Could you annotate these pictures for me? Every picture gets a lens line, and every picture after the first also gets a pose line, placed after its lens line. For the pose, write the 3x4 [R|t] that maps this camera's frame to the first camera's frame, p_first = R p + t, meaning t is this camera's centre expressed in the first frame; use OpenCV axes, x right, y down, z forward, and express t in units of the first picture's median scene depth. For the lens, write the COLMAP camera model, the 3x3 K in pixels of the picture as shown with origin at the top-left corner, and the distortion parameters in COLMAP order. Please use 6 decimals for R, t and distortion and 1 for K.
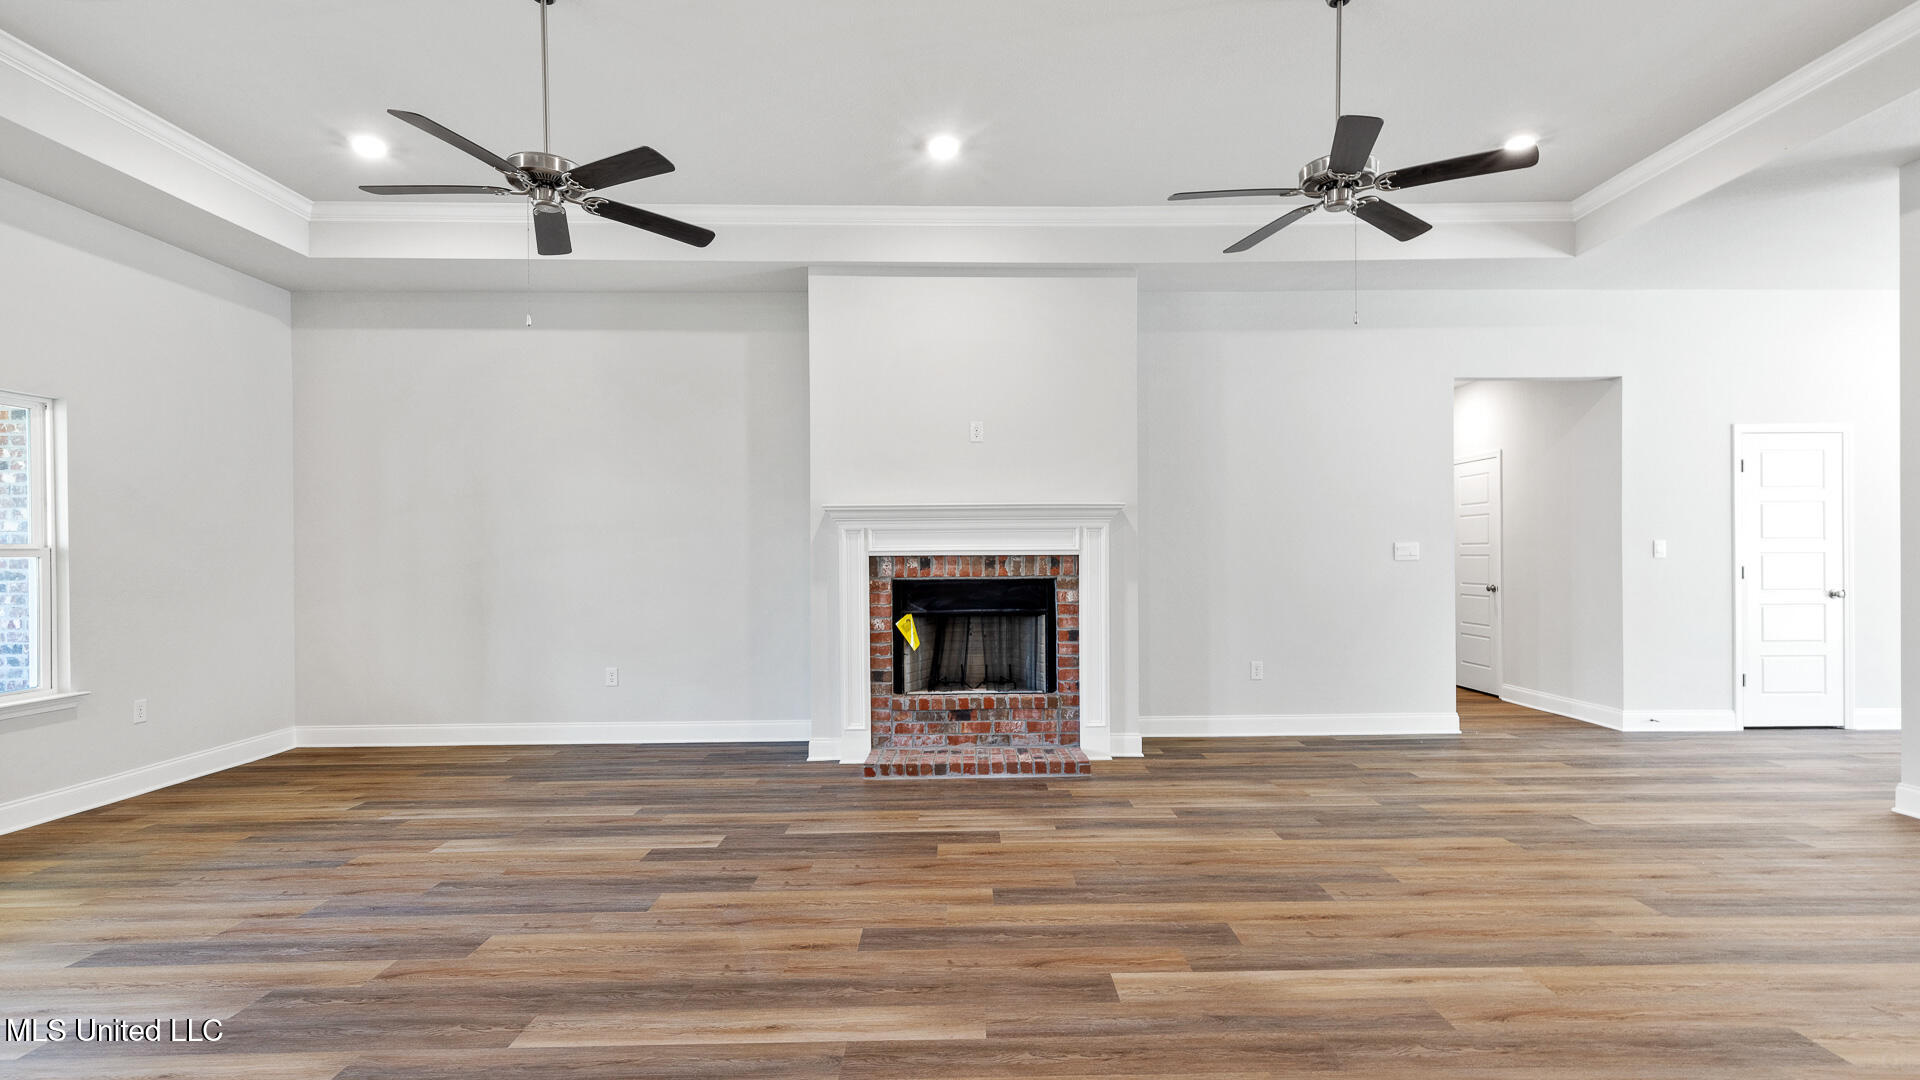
lens RADIAL K [[875.0, 0, 966.0], [0, 875.0, 545.6], [0, 0, 1]] dist [0.017890, 0.000044]
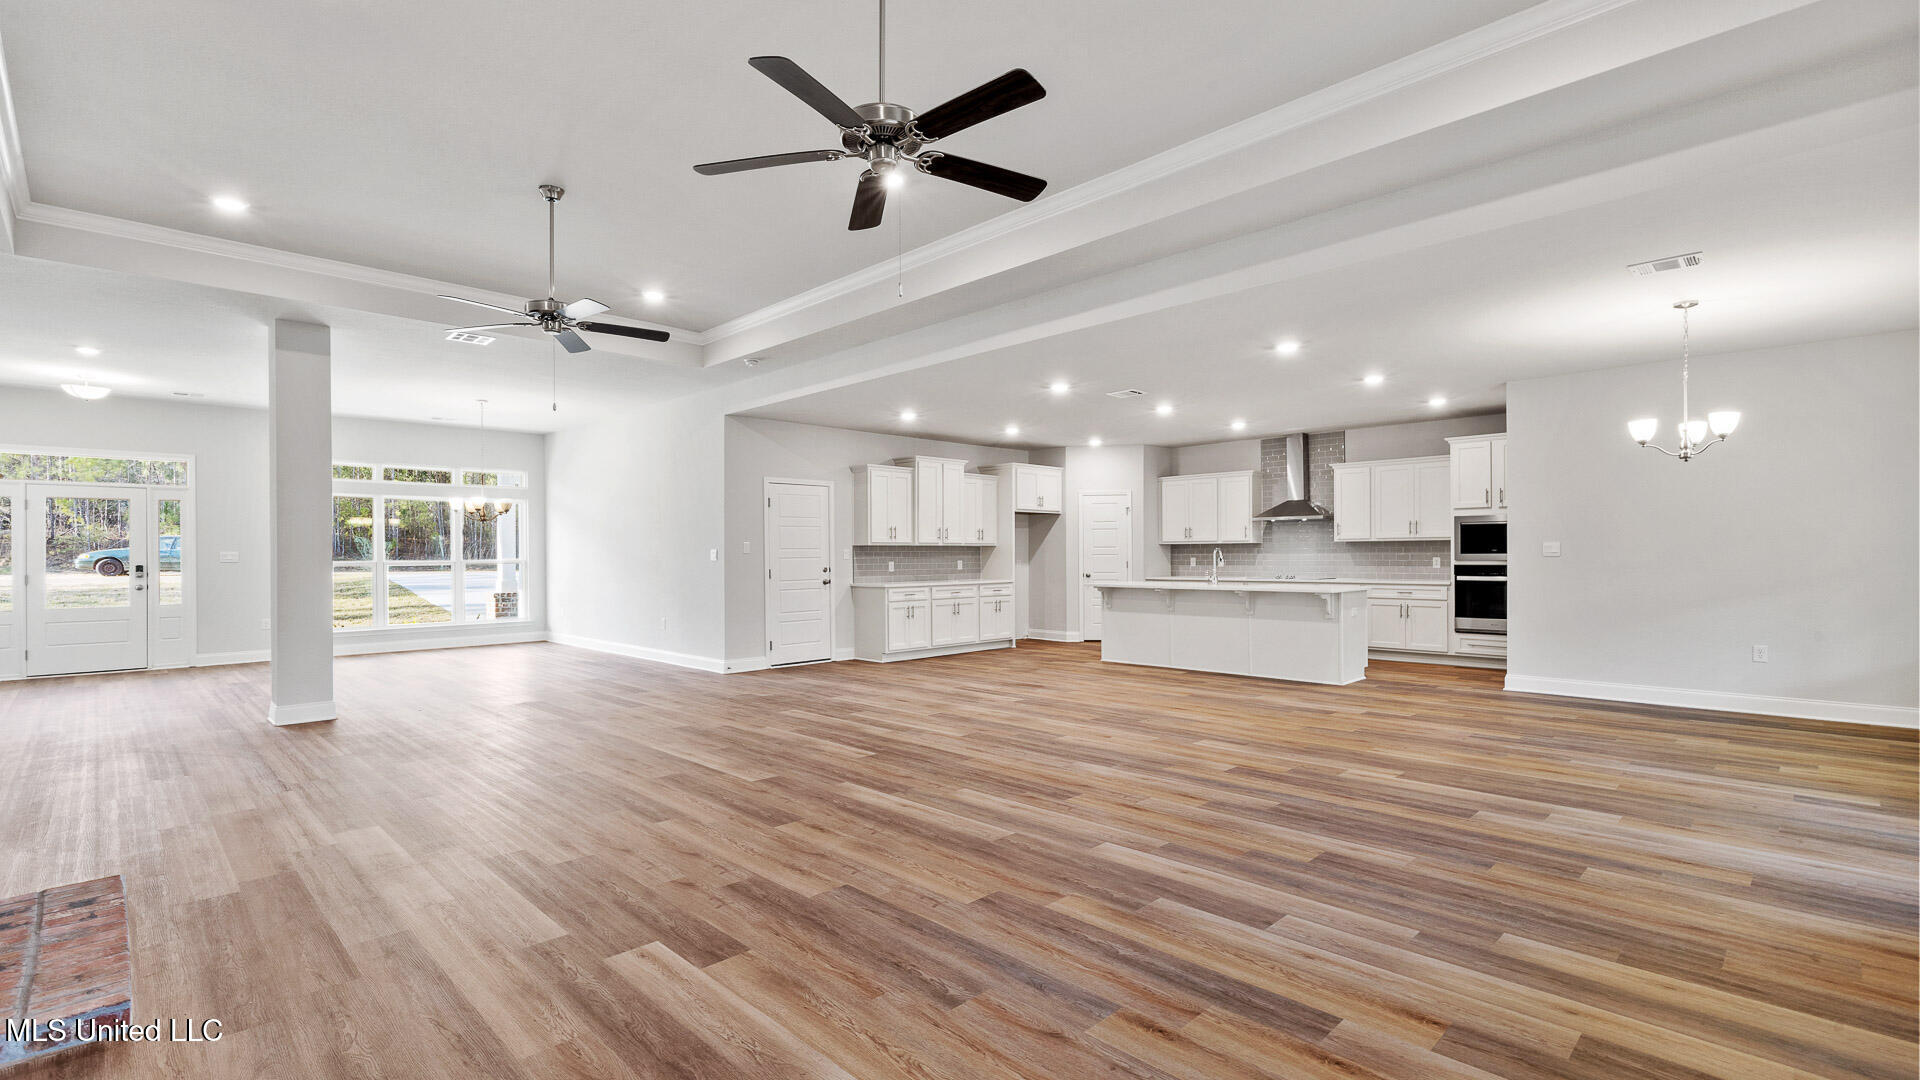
lens RADIAL K [[875.0, 0, 961.7], [0, 875.0, 554.7], [0, 0, 1]] dist [0.017890, 0.000044]
pose [[-0.686168, 0.020004, 0.727168, -1.060204], [0.009279, 0.999781, -0.018747, 0.043605], [-0.727384, -0.006116, -0.686203, 1.409840]]
